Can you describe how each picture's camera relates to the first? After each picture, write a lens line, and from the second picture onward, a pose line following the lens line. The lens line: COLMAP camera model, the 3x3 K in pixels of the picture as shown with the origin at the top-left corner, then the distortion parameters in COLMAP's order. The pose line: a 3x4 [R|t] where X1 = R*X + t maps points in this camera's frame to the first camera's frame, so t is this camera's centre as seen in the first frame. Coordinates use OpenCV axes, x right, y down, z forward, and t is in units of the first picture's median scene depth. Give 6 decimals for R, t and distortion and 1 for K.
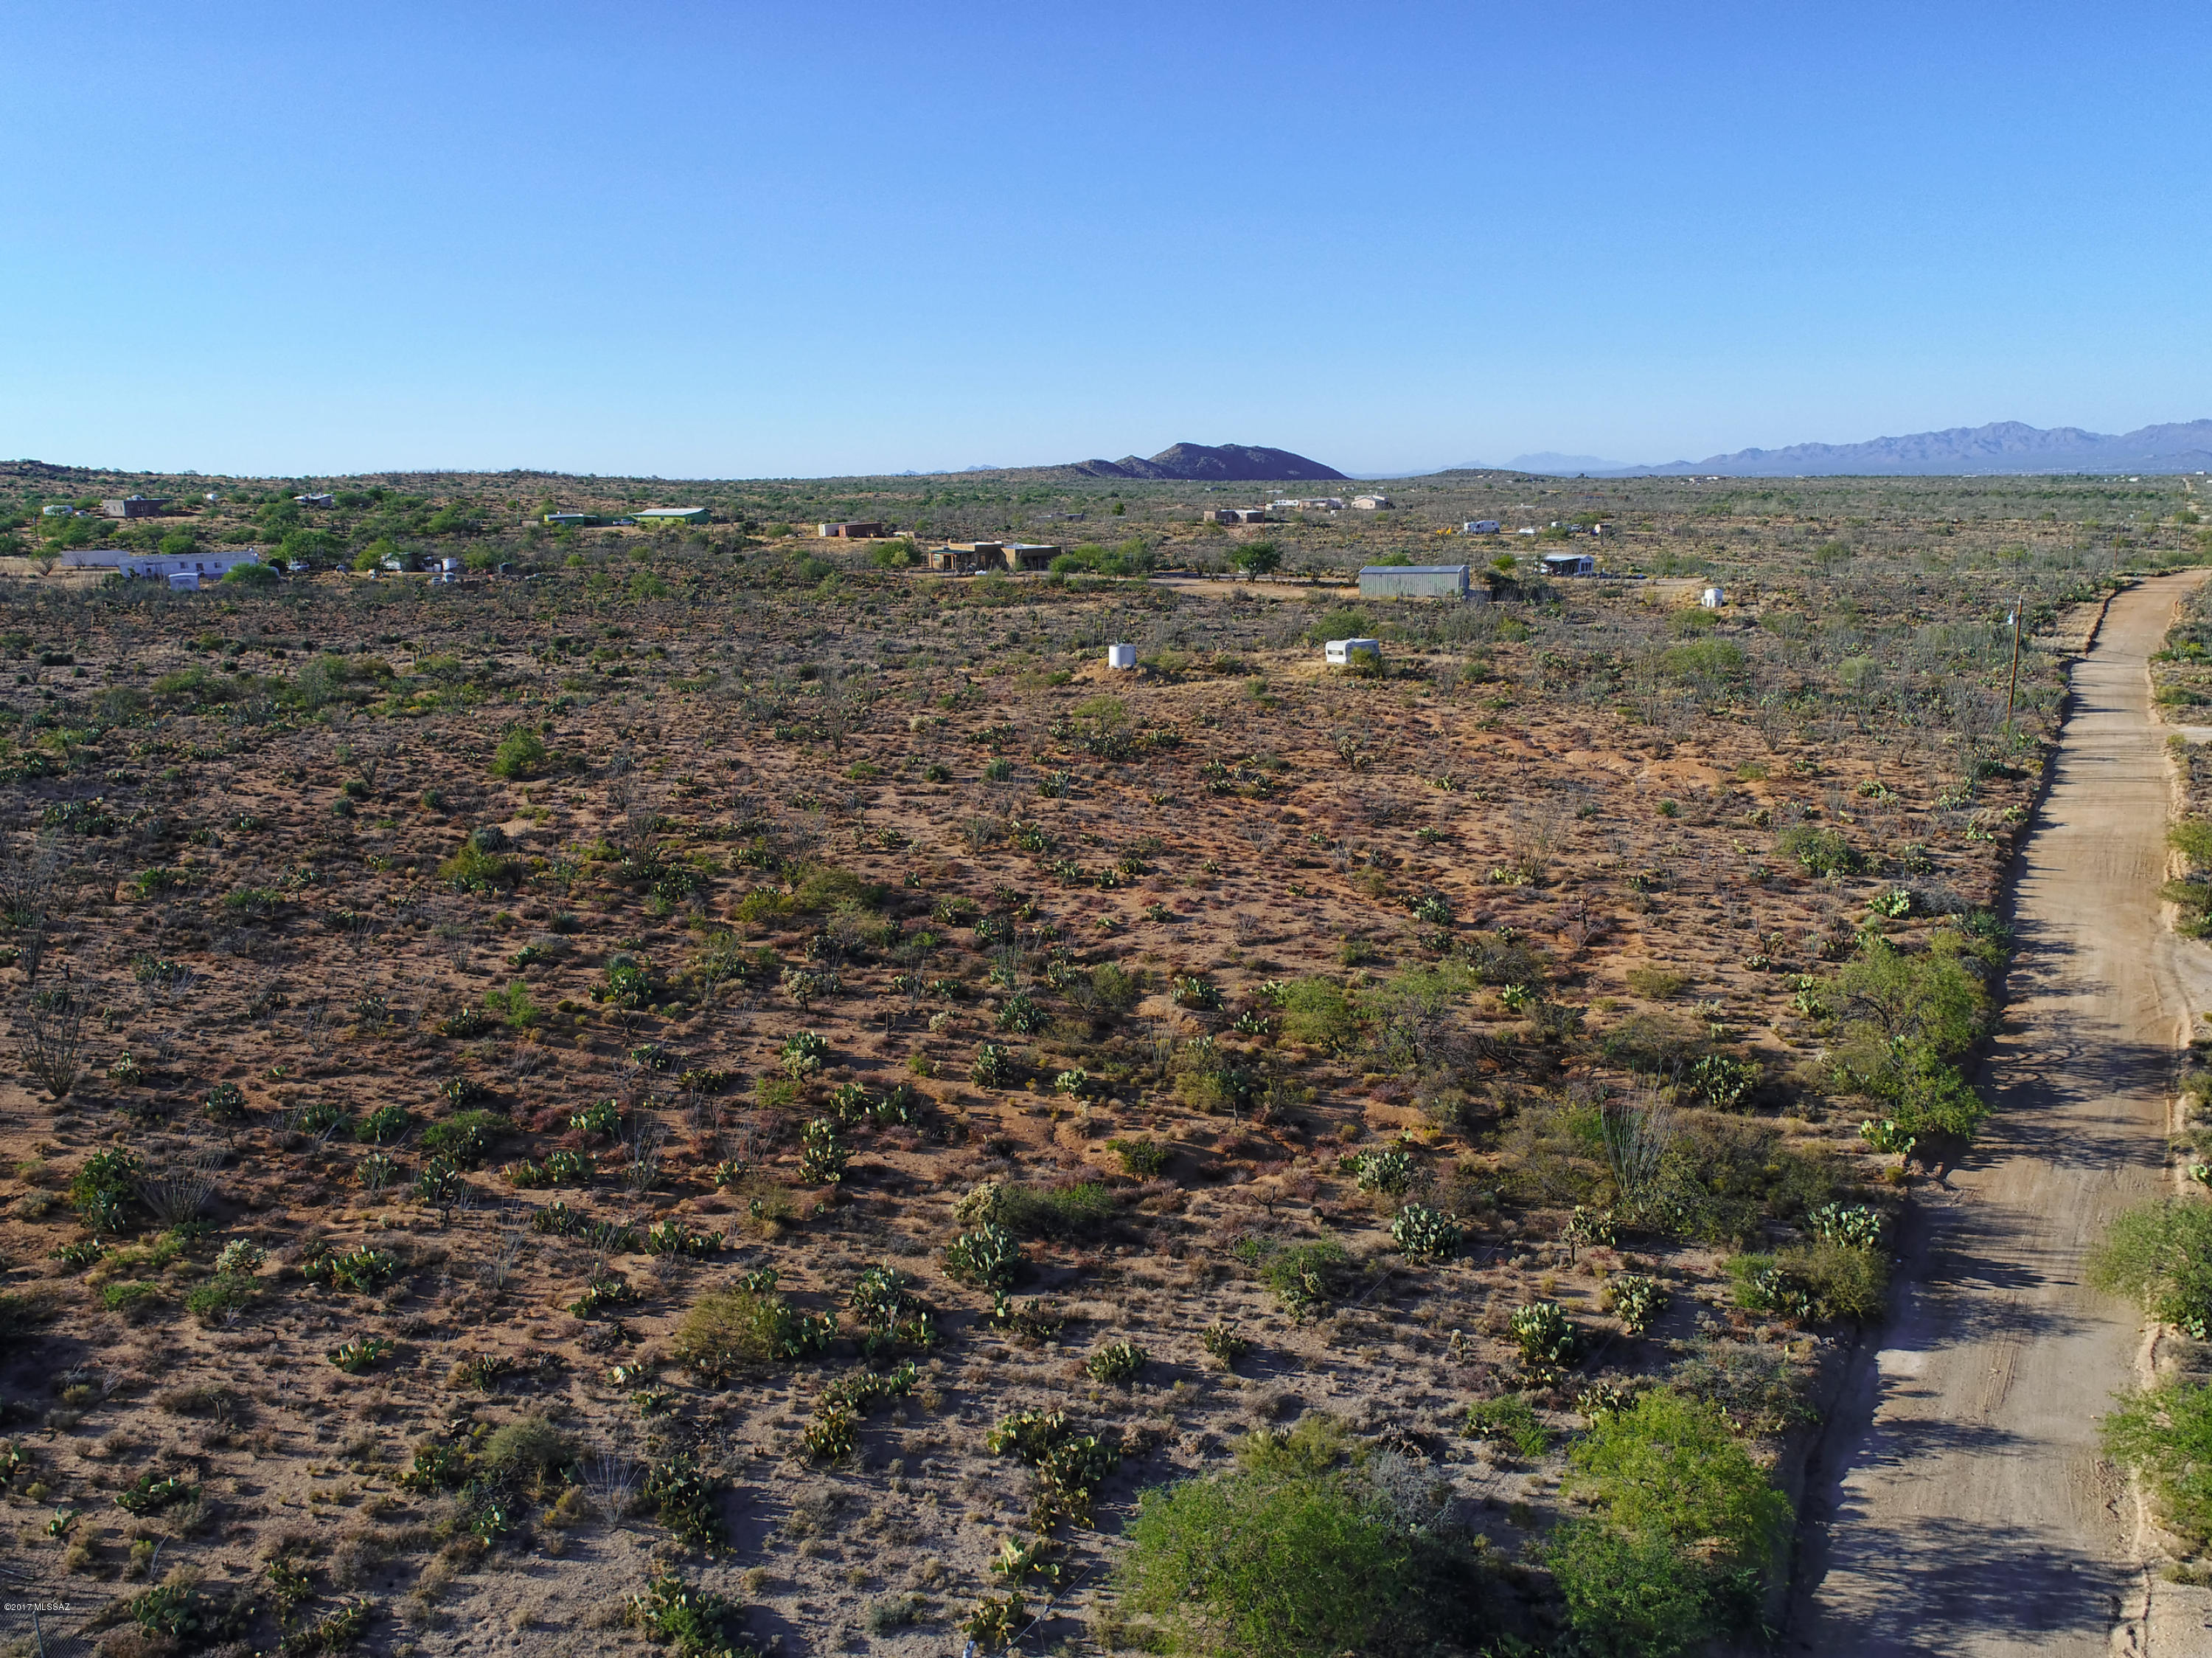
lens RADIAL K [[1750.6, 0, 1106.0], [0, 1750.6, 829.0], [0, 0, 1]] dist [0.002378, -0.006651]
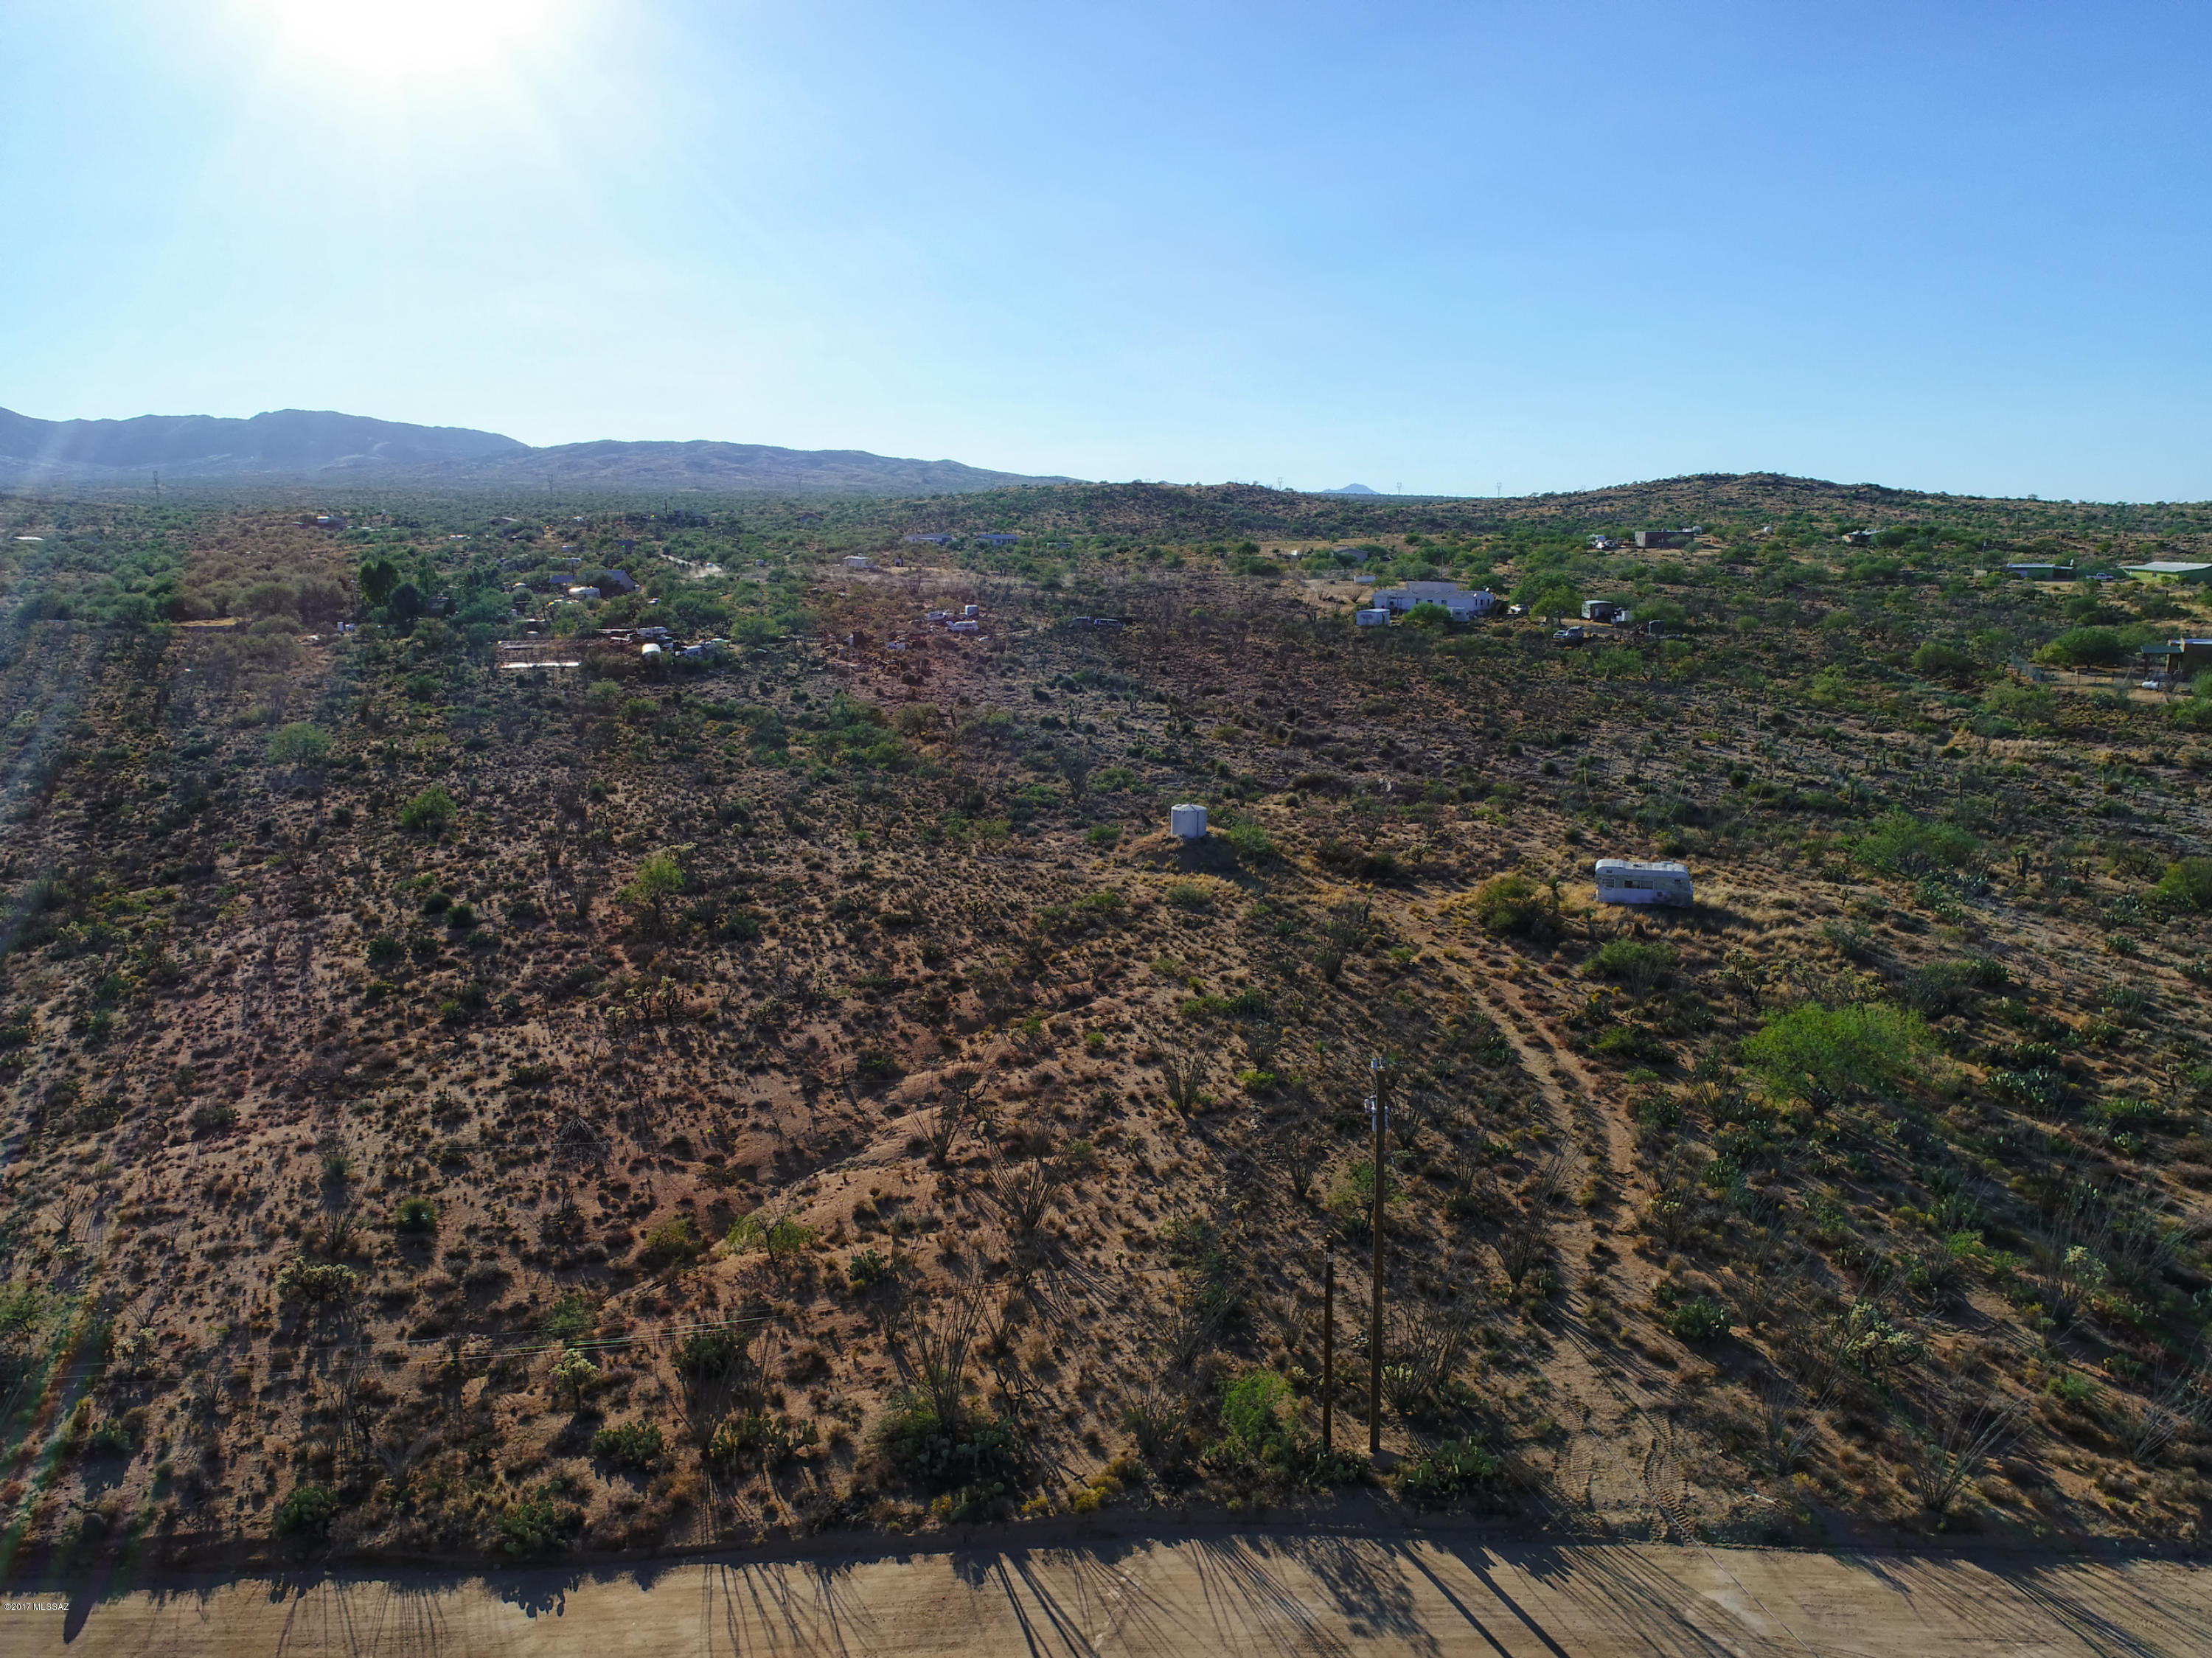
lens RADIAL K [[1773.7, 0, 1103.9], [0, 1773.7, 764.2], [0, 0, 1]] dist [0.003554, -0.003520]
pose [[0.503352, 0.141340, -0.852444, 0.305404], [-0.181528, 0.981813, 0.055602, -0.077573], [0.844799, 0.126756, 0.519854, 0.289491]]
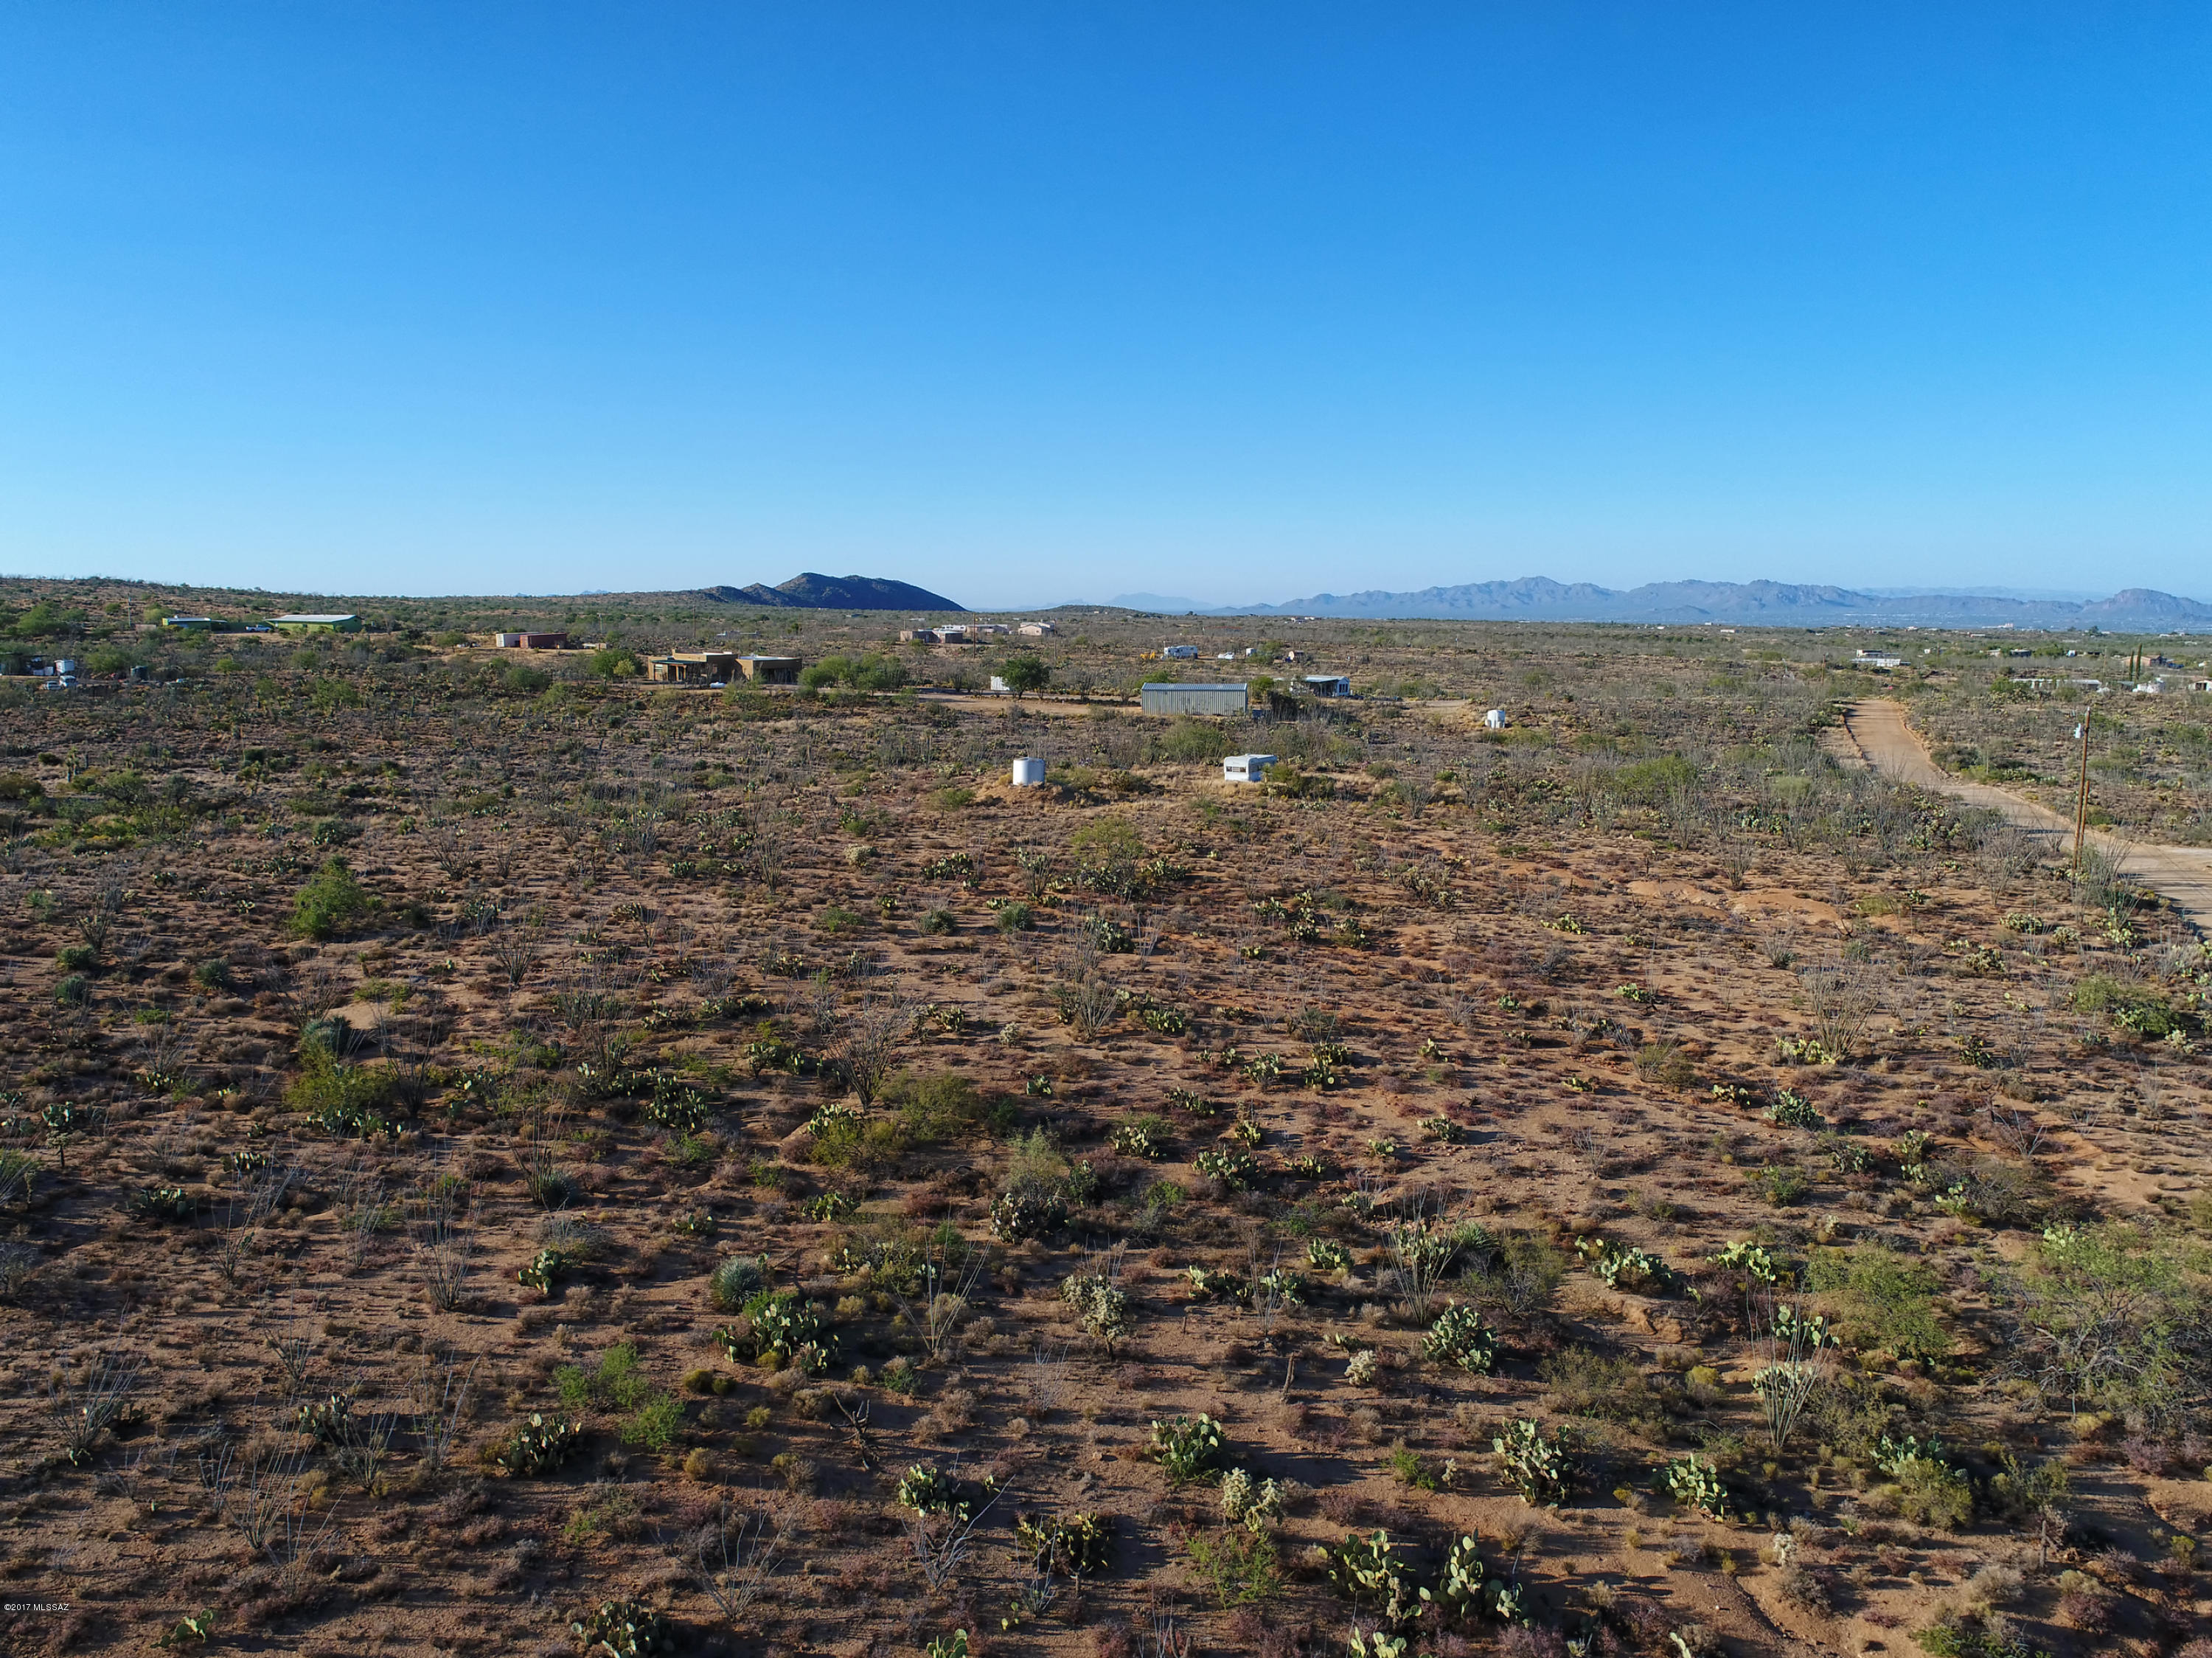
lens RADIAL K [[1687.4, 0, 1106.0], [0, 1687.4, 829.0], [0, 0, 1]] dist [0.001517, -0.002313]
pose [[0.974628, -0.004337, 0.223787, -0.067790], [0.019940, 0.997519, -0.067512, -0.007643], [-0.222939, 0.070261, 0.972297, 0.099325]]
